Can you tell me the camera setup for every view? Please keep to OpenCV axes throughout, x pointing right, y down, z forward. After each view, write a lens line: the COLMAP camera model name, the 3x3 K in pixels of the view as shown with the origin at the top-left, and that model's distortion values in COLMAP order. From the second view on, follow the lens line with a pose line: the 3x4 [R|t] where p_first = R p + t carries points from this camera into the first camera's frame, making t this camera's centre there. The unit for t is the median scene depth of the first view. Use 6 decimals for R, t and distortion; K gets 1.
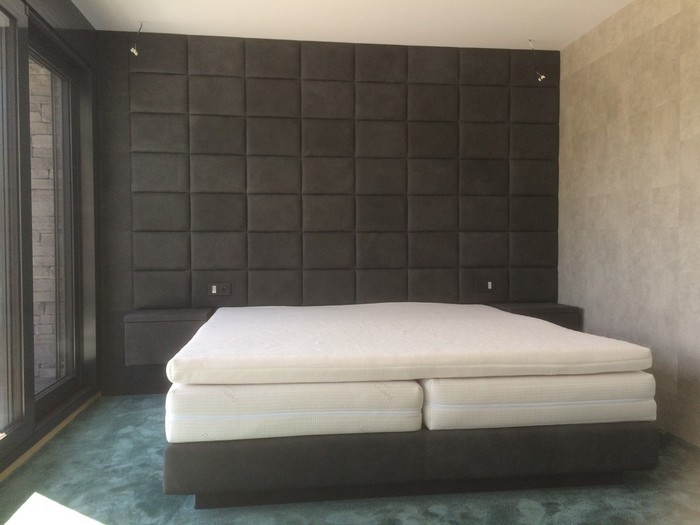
lens RADIAL K [[602.4, 0, 347.9], [0, 602.4, 261.4], [0, 0, 1]] dist [0.081700, -0.081995]
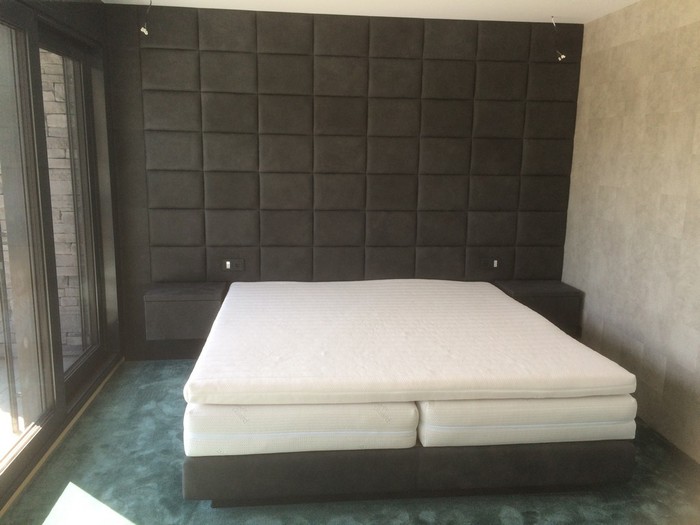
lens RADIAL K [[602.4, 0, 347.8], [0, 602.4, 264.3], [0, 0, 1]] dist [0.081700, -0.081995]
pose [[0.999398, 0.025221, -0.023819, 0.009734], [-0.021137, 0.987149, 0.158397, -0.129849], [0.027508, -0.157799, 0.987088, -0.020163]]
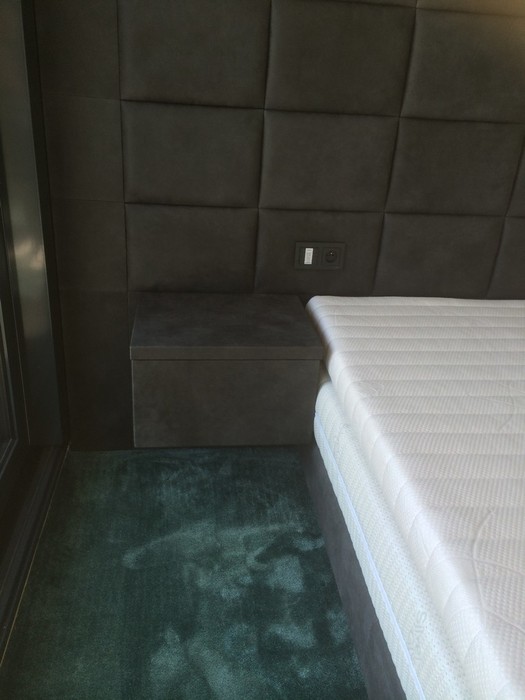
lens RADIAL K [[602.4, 0, 266.6], [0, 602.4, 353.5], [0, 0, 1]] dist [0.081700, -0.081995]
pose [[0.997827, 0.062066, 0.022134, -0.269580], [-0.065760, 0.916417, 0.394785, -0.062888], [0.004219, -0.395382, 0.918507, 0.598381]]
